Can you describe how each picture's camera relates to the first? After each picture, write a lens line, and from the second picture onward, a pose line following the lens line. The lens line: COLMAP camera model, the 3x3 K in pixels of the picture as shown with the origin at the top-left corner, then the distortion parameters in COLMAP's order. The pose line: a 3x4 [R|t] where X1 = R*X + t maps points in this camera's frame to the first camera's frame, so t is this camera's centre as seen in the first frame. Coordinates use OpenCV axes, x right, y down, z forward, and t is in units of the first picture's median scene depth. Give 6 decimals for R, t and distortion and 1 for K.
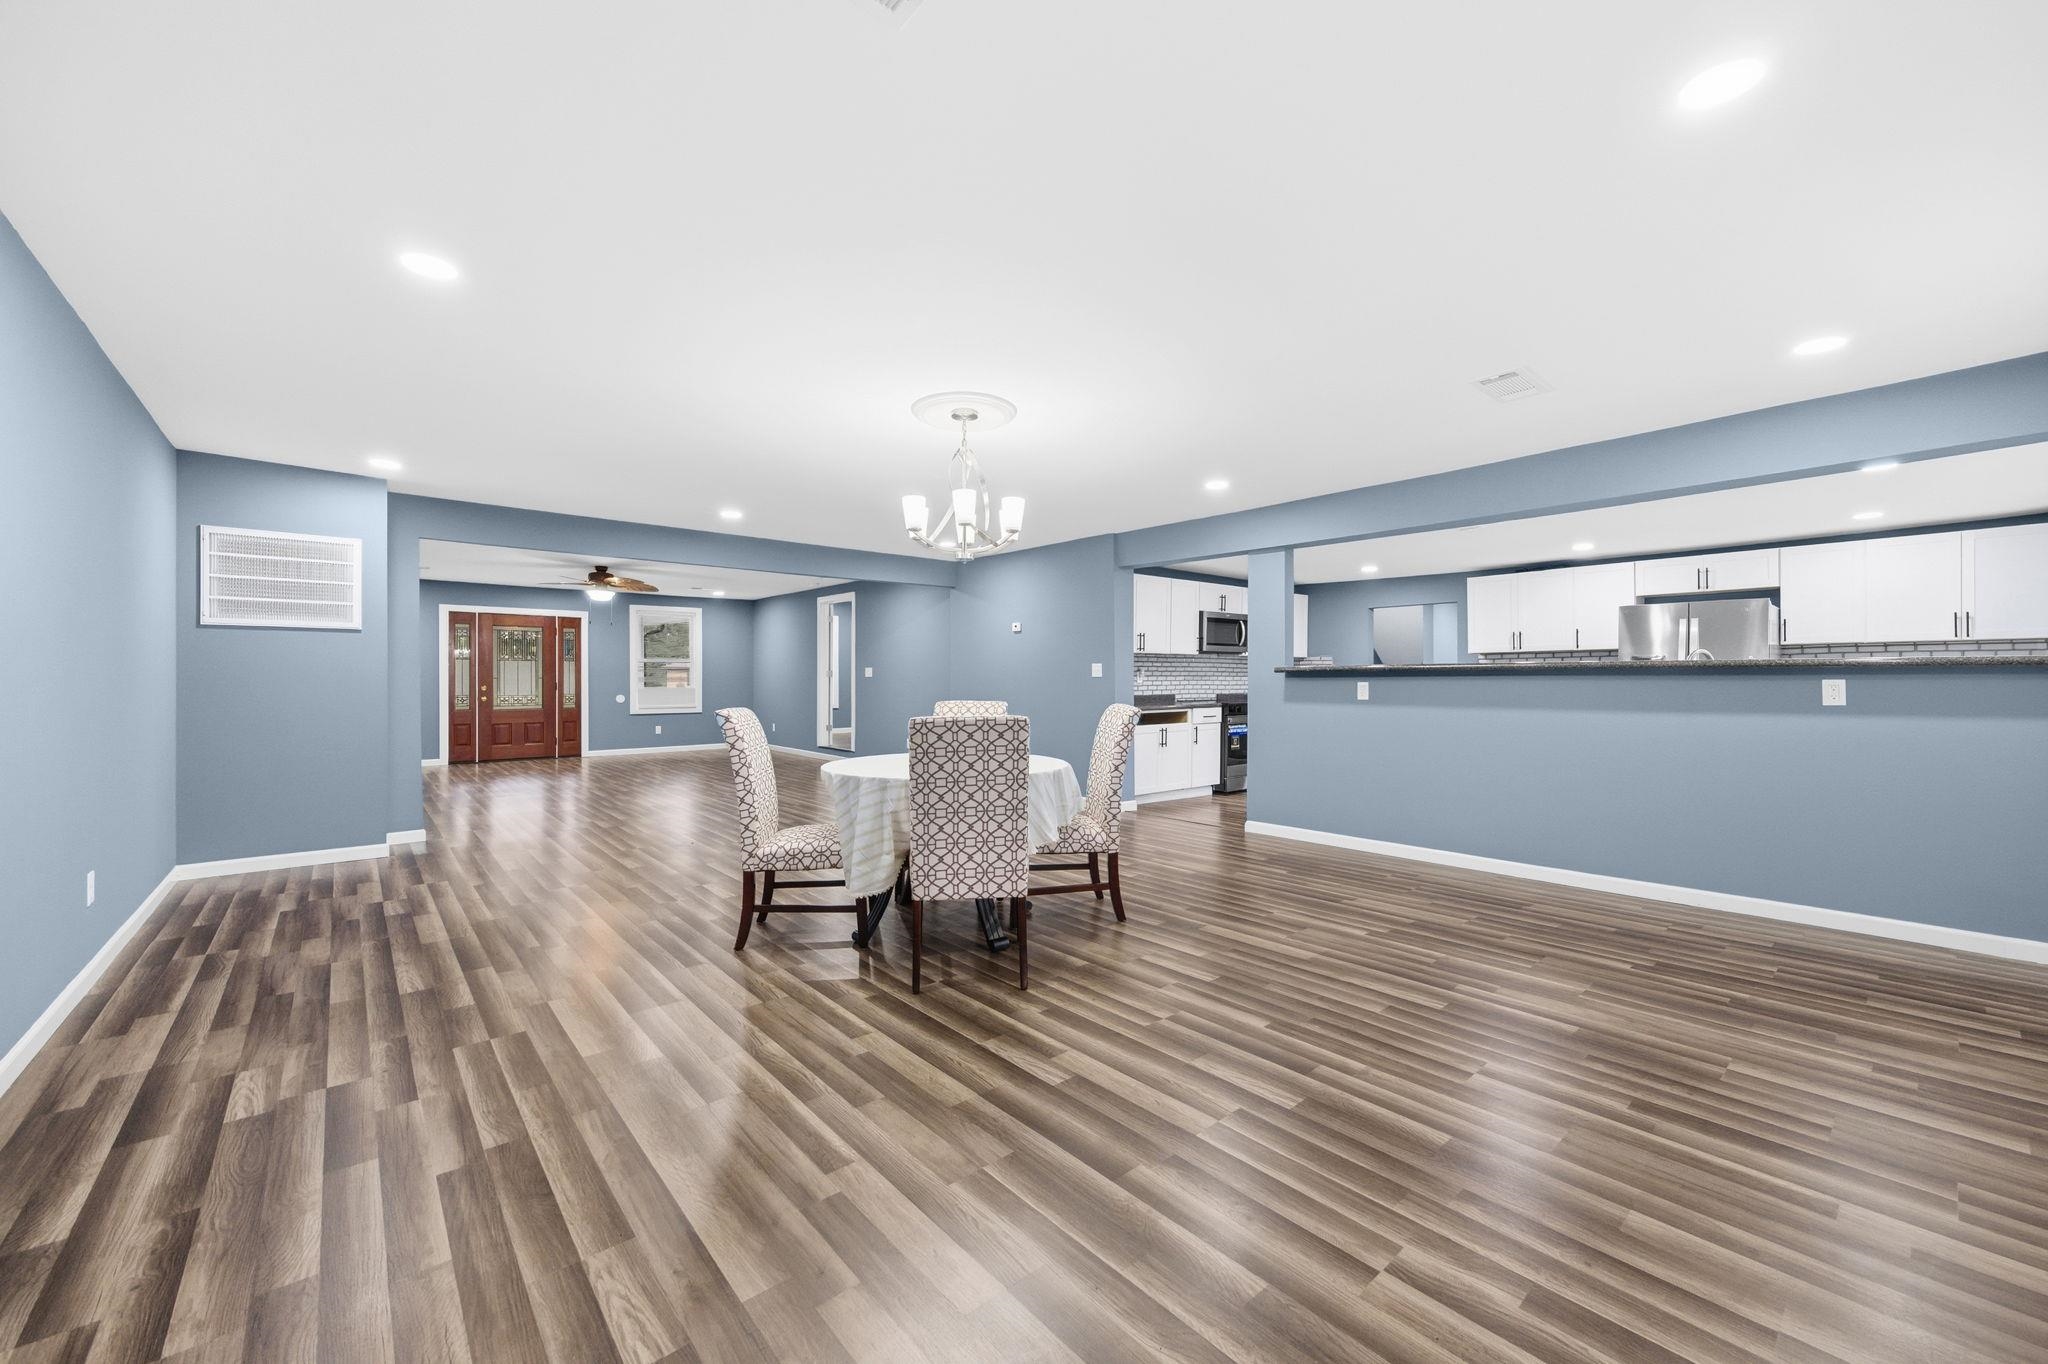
lens RADIAL K [[790.9, 0, 1040.8], [0, 790.9, 679.2], [0, 0, 1]] dist [0.001320, 0.000187]
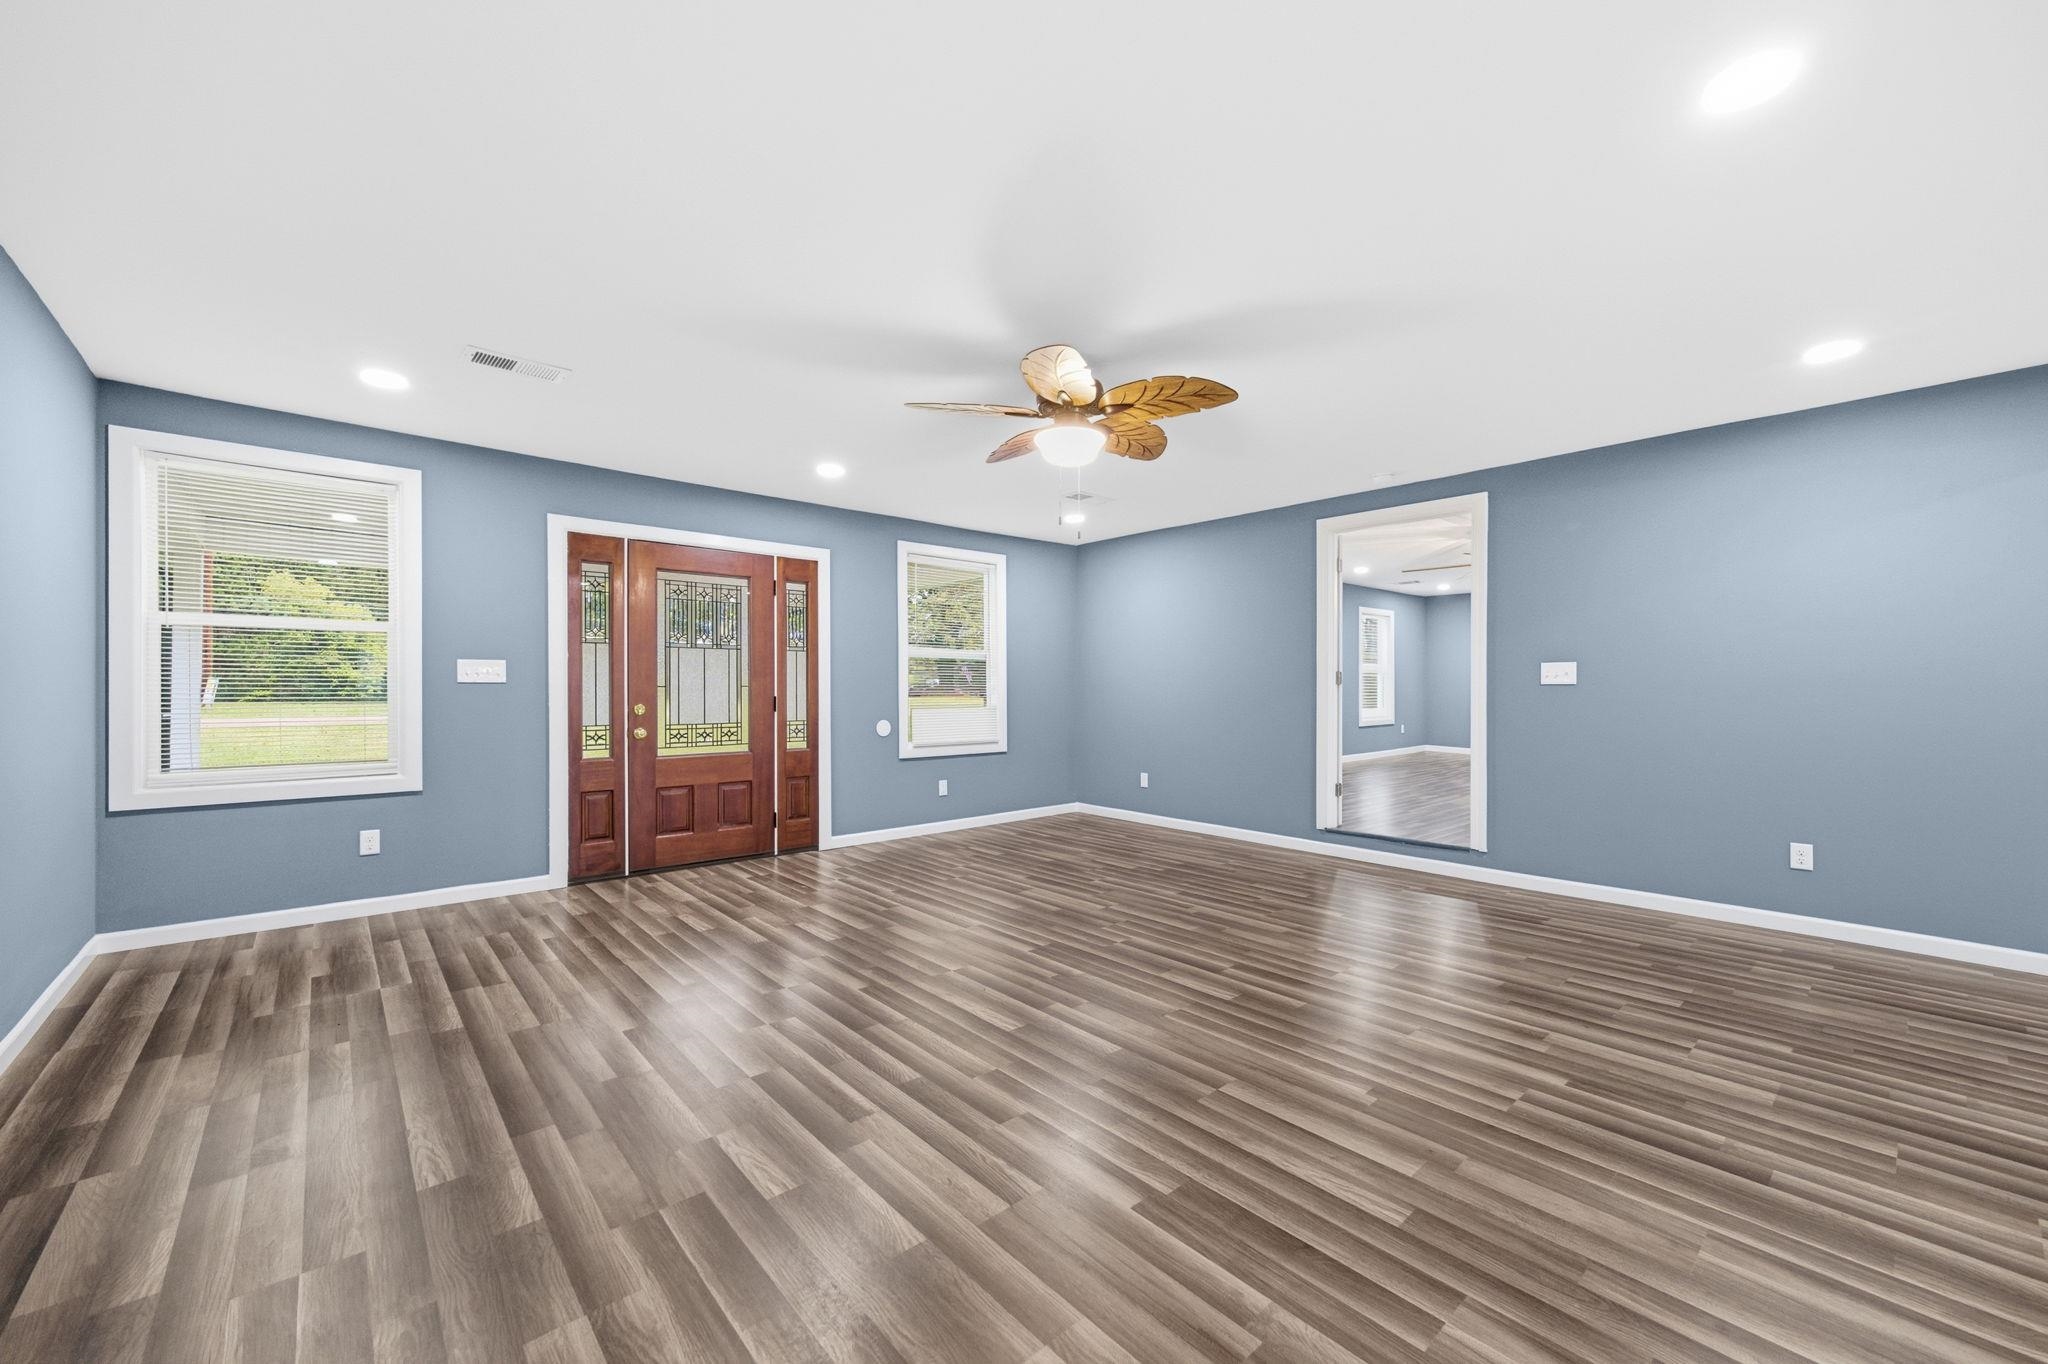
lens RADIAL K [[782.8, 0, 1025.4], [0, 782.8, 693.2], [0, 0, 1]] dist [0.000030, -0.000127]
pose [[0.999954, 0.002295, 0.009288, -0.421581], [-0.002365, 0.999969, 0.007570, -0.000978], [-0.009271, -0.007591, 0.999928, 0.478404]]
